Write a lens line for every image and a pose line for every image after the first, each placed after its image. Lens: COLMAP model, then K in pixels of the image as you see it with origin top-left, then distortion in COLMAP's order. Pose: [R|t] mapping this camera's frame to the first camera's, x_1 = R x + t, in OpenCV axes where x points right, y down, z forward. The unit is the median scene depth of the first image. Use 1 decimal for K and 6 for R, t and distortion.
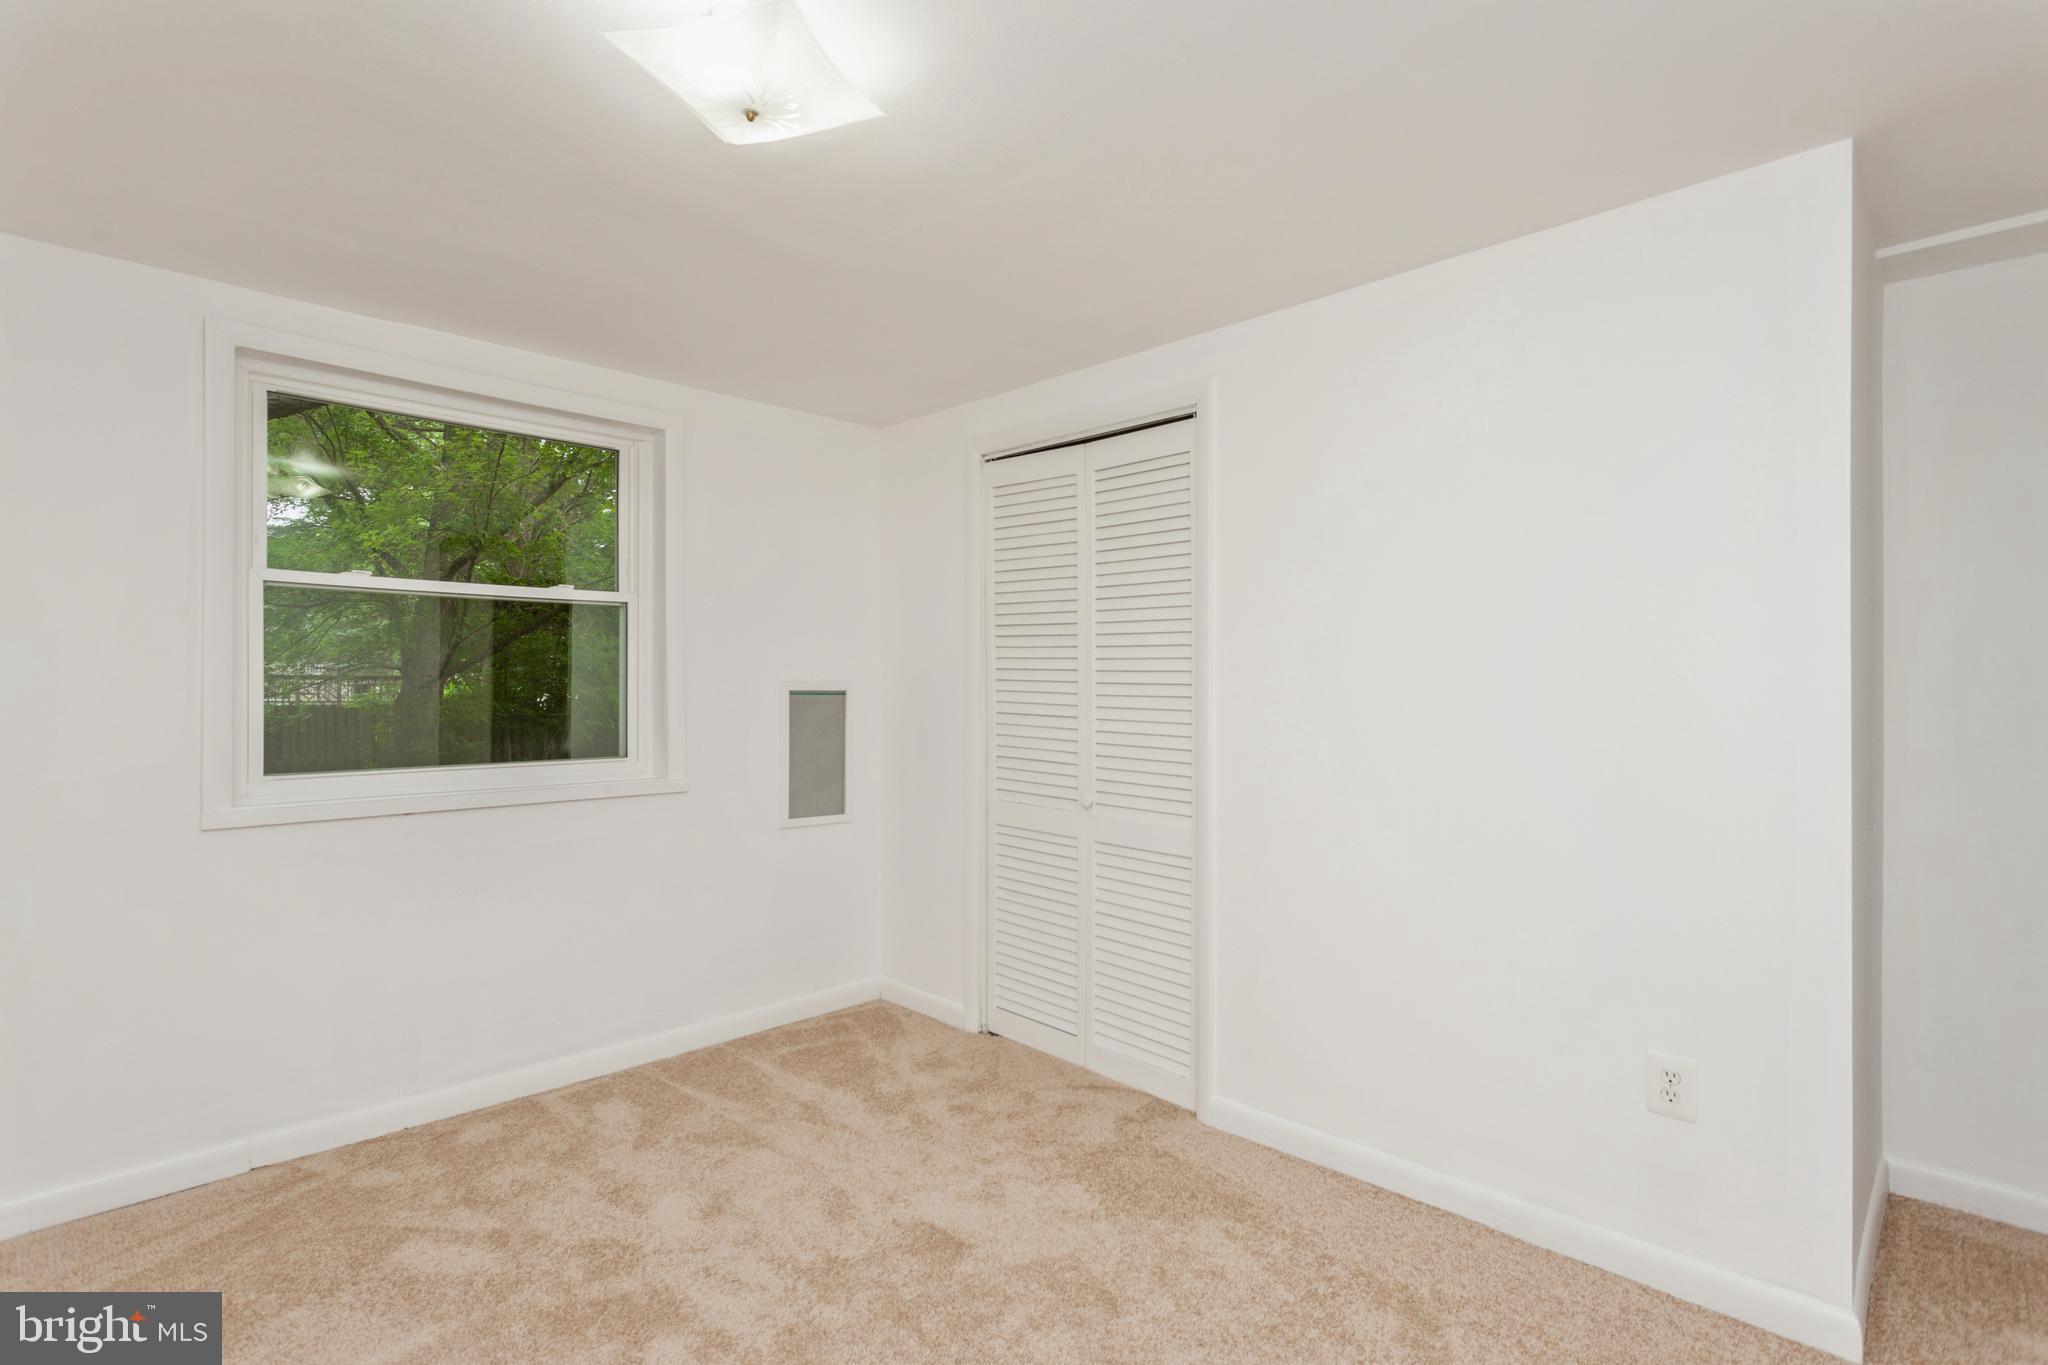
lens RADIAL K [[989.2, 0, 1024.0], [0, 989.2, 682.5], [0, 0, 1]] dist [-0.000197, -0.000123]
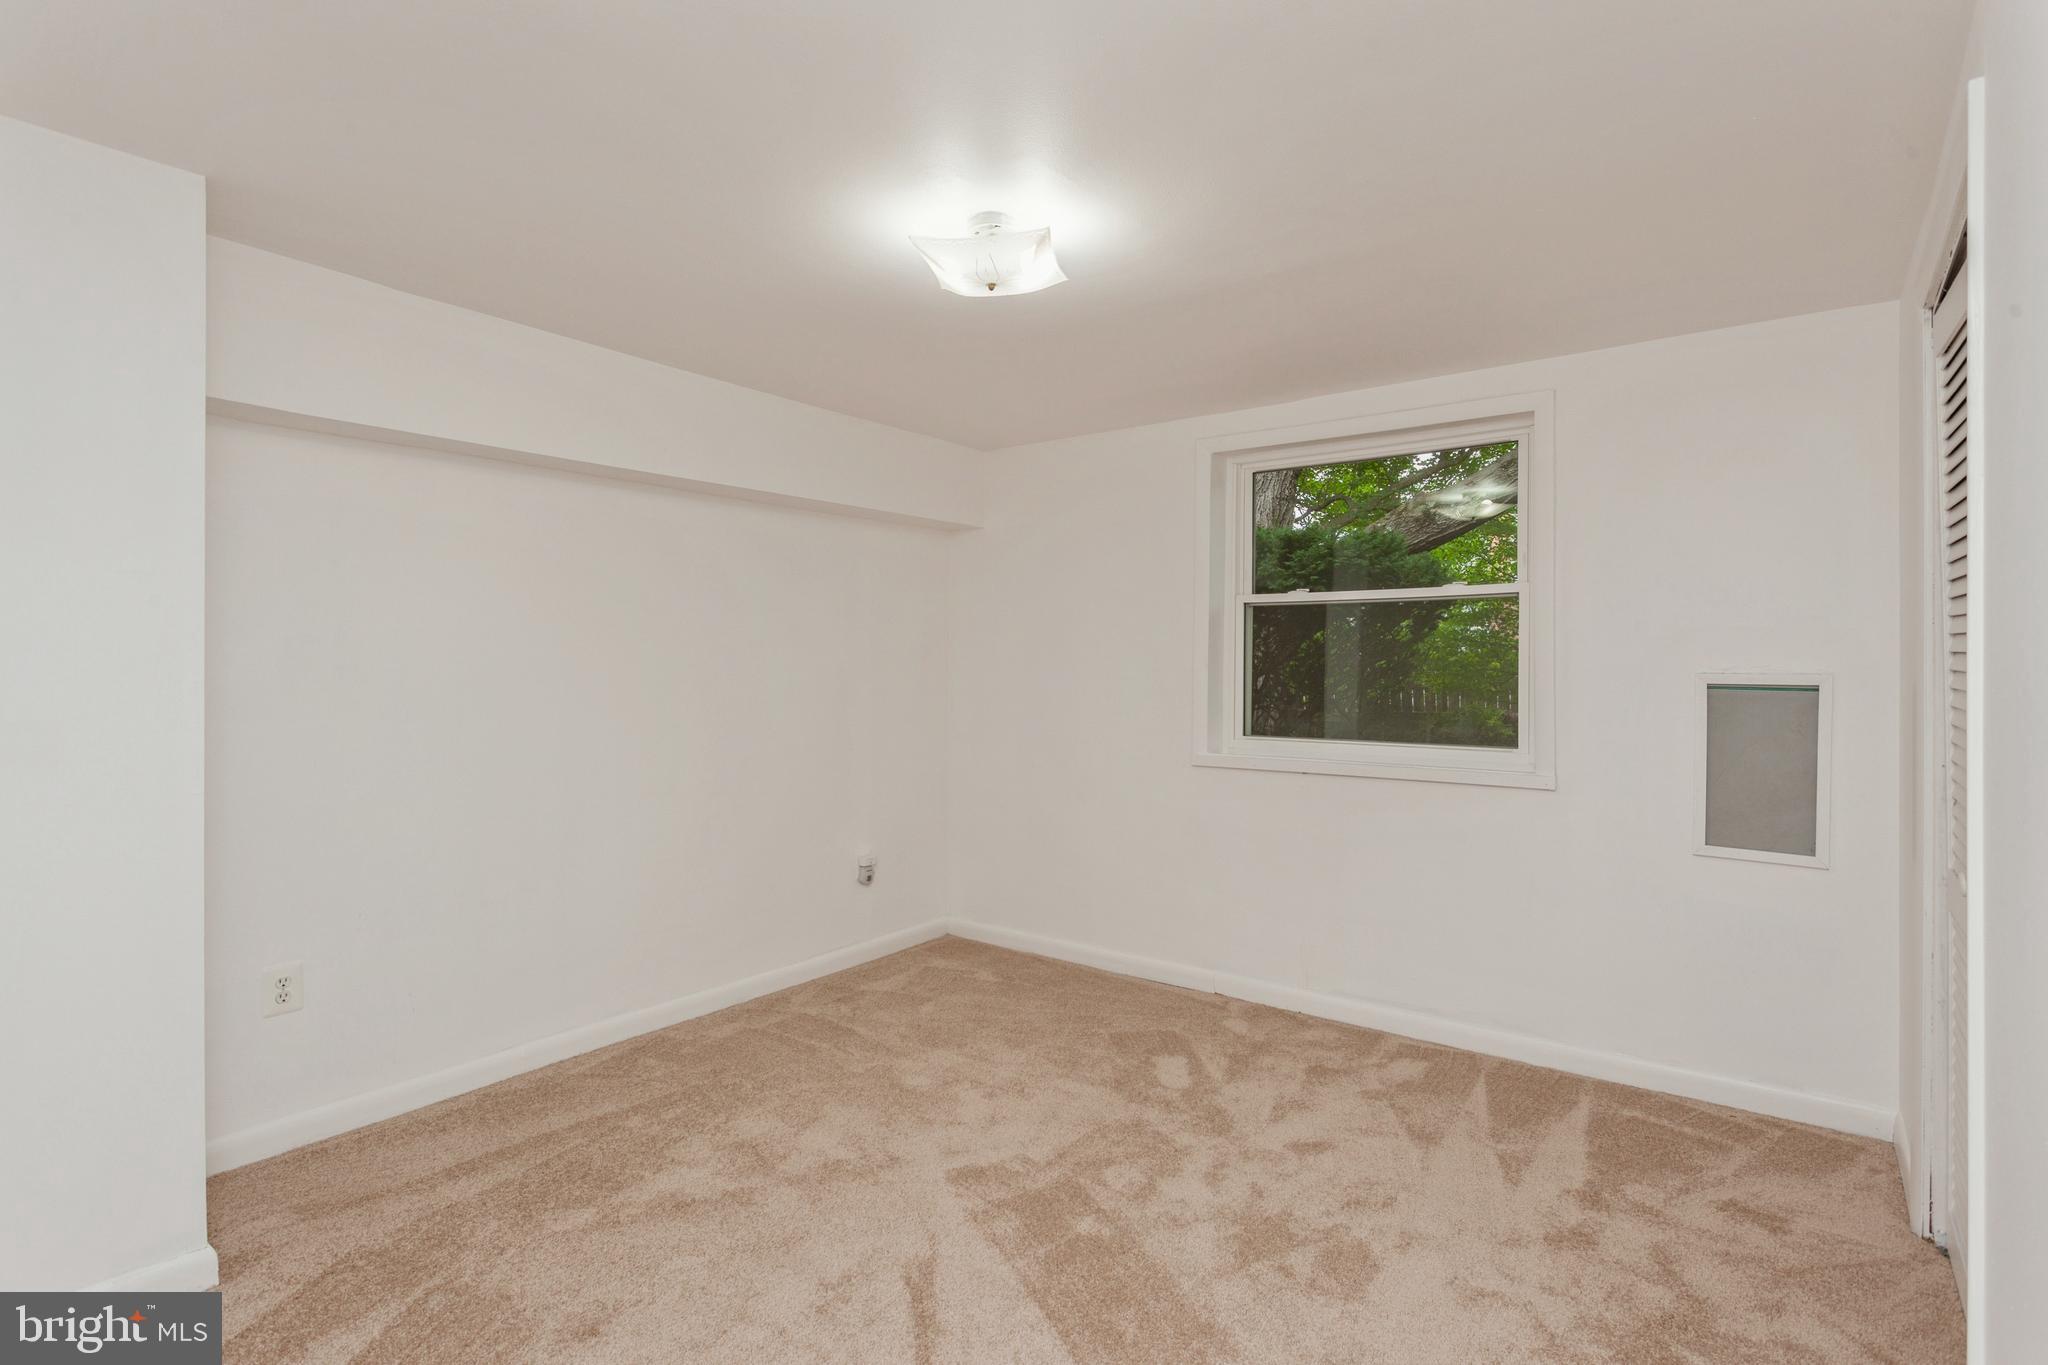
lens RADIAL K [[989.2, 0, 1024.0], [0, 989.2, 682.5], [0, 0, 1]] dist [-0.000197, -0.000123]
pose [[0.144774, 0.007703, -0.989435, 0.560095], [-0.007678, 0.999948, 0.006662, 0.007033], [0.989435, 0.006632, 0.144826, 0.406025]]
